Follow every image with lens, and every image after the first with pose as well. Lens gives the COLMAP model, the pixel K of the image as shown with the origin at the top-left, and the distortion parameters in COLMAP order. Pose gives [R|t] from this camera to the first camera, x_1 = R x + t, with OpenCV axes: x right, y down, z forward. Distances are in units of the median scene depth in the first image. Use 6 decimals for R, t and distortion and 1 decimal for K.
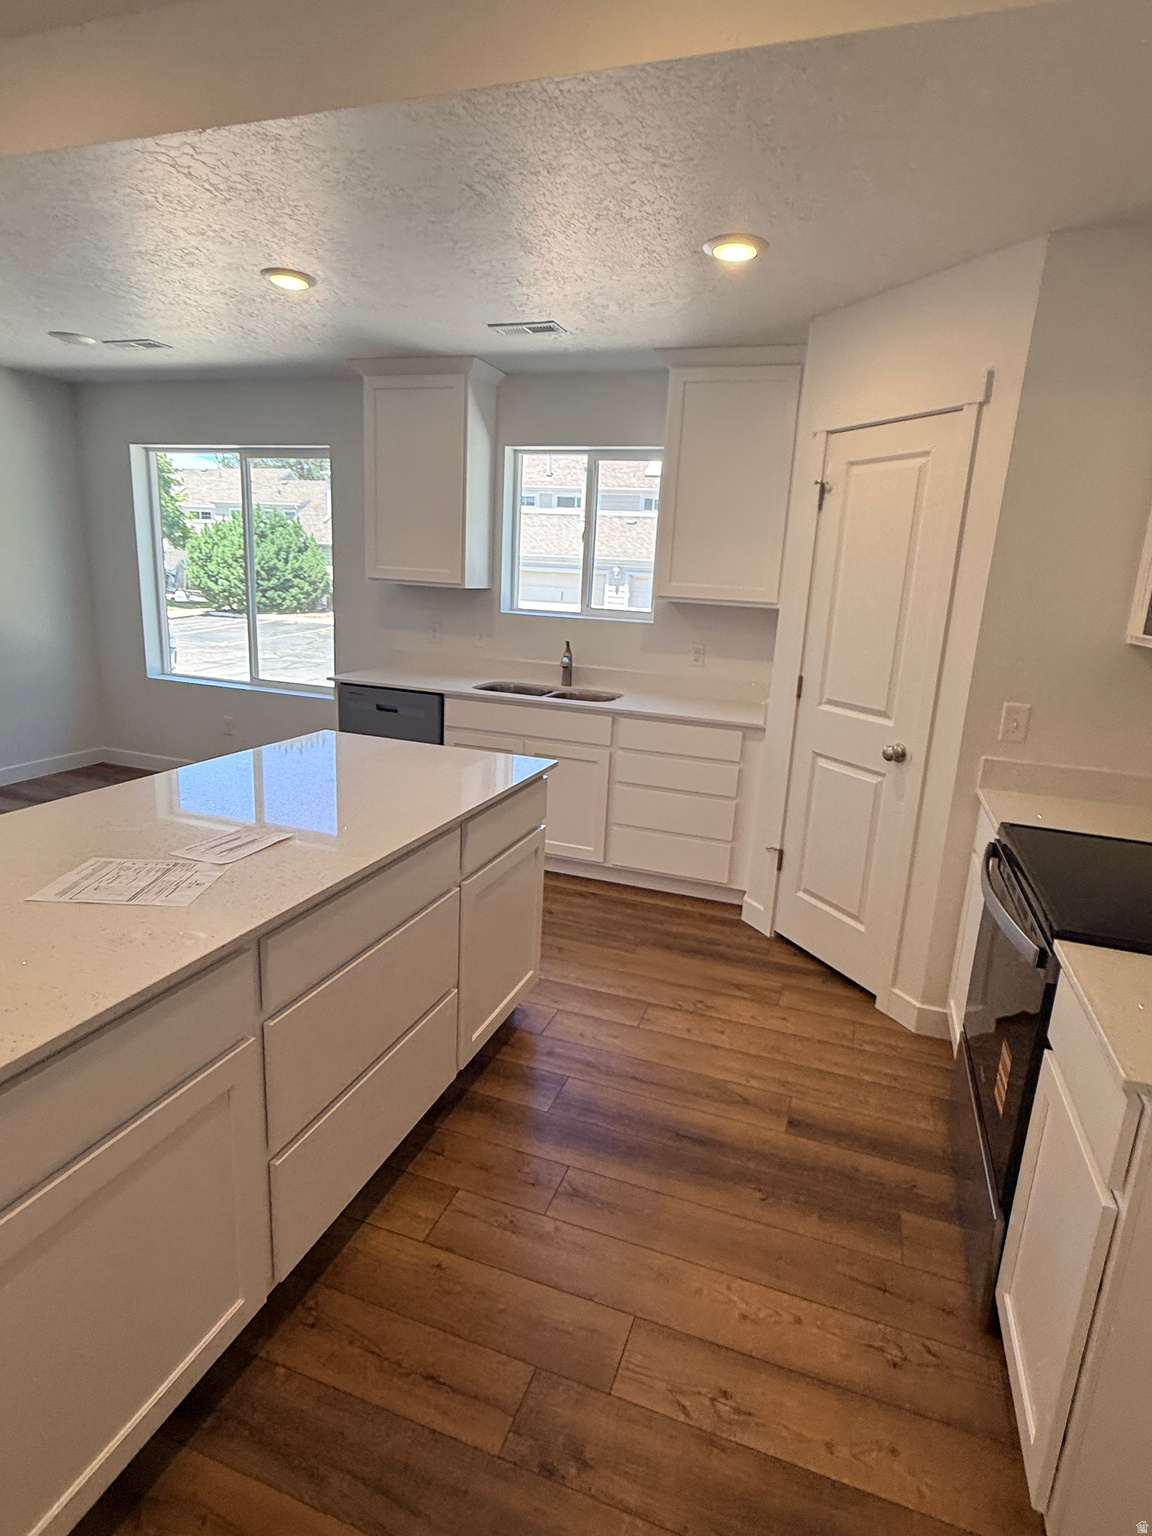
lens RADIAL K [[819.9, 0, 587.2], [0, 819.9, 767.2], [0, 0, 1]] dist [0.006528, -0.000352]
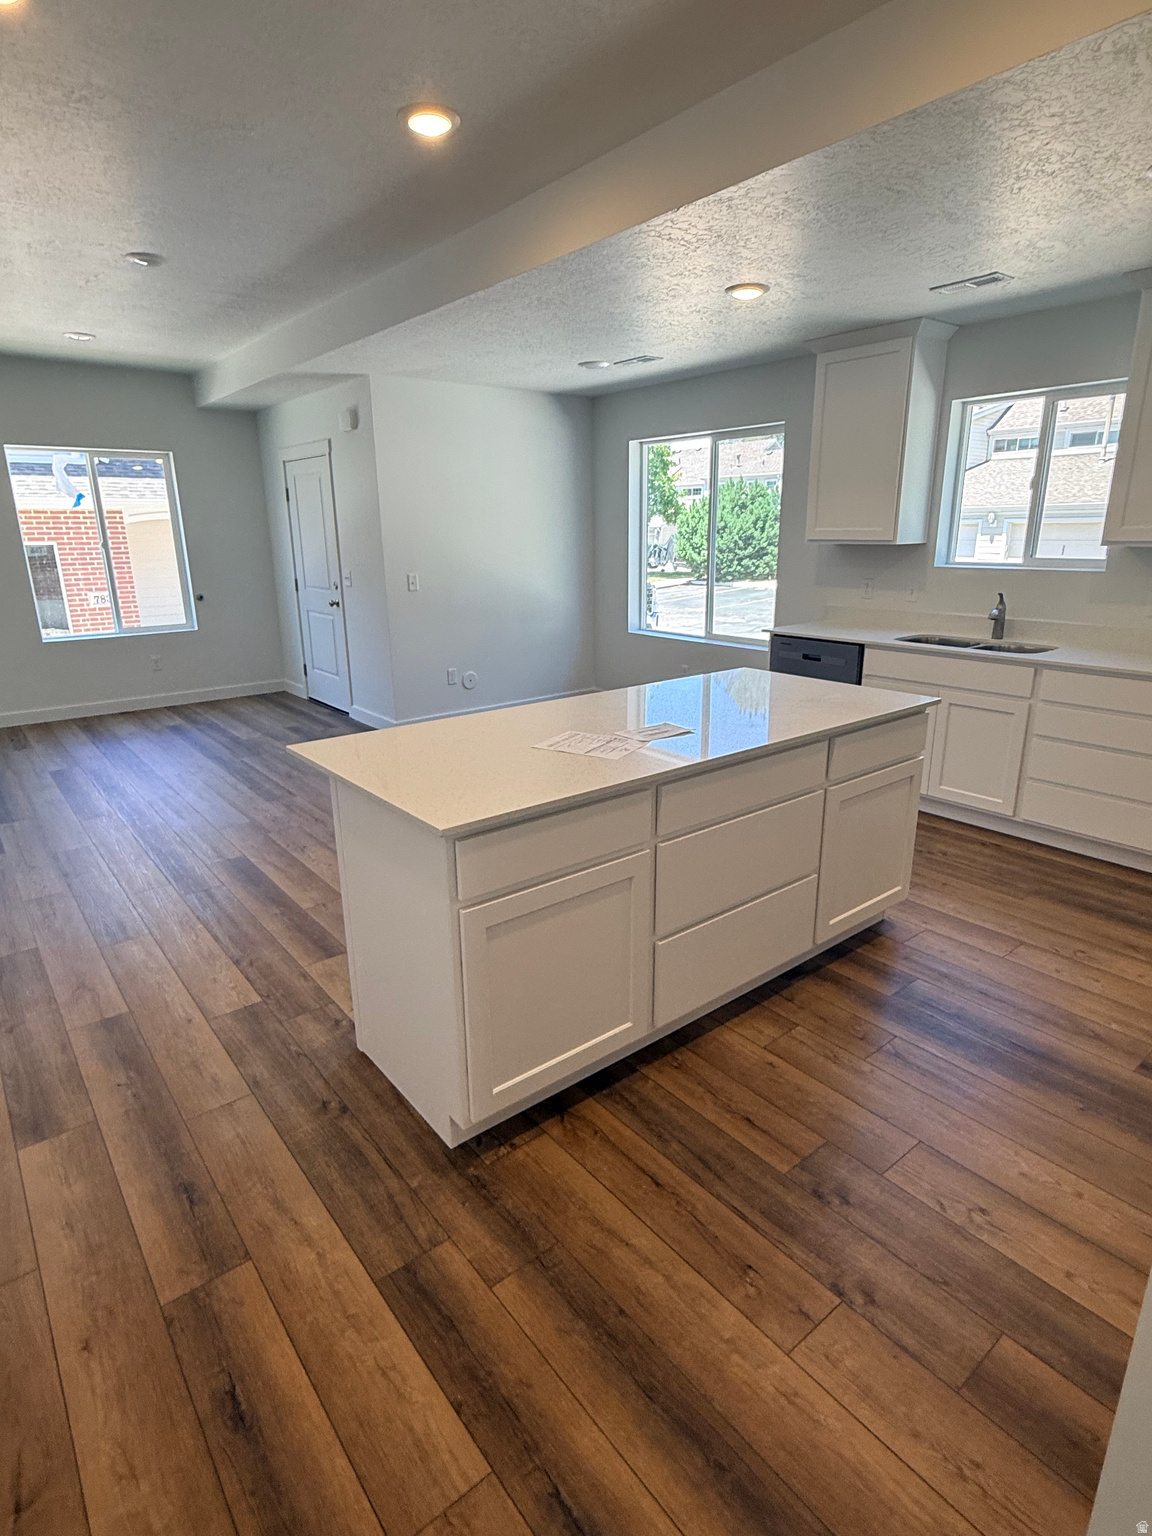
lens RADIAL K [[819.9, 0, 579.2], [0, 819.9, 767.5], [0, 0, 1]] dist [0.006528, -0.000352]
pose [[0.846758, 0.091221, -0.524099, 0.128924], [-0.070271, 0.995735, 0.059777, 0.049349], [0.527316, -0.013787, 0.849557, -0.169065]]
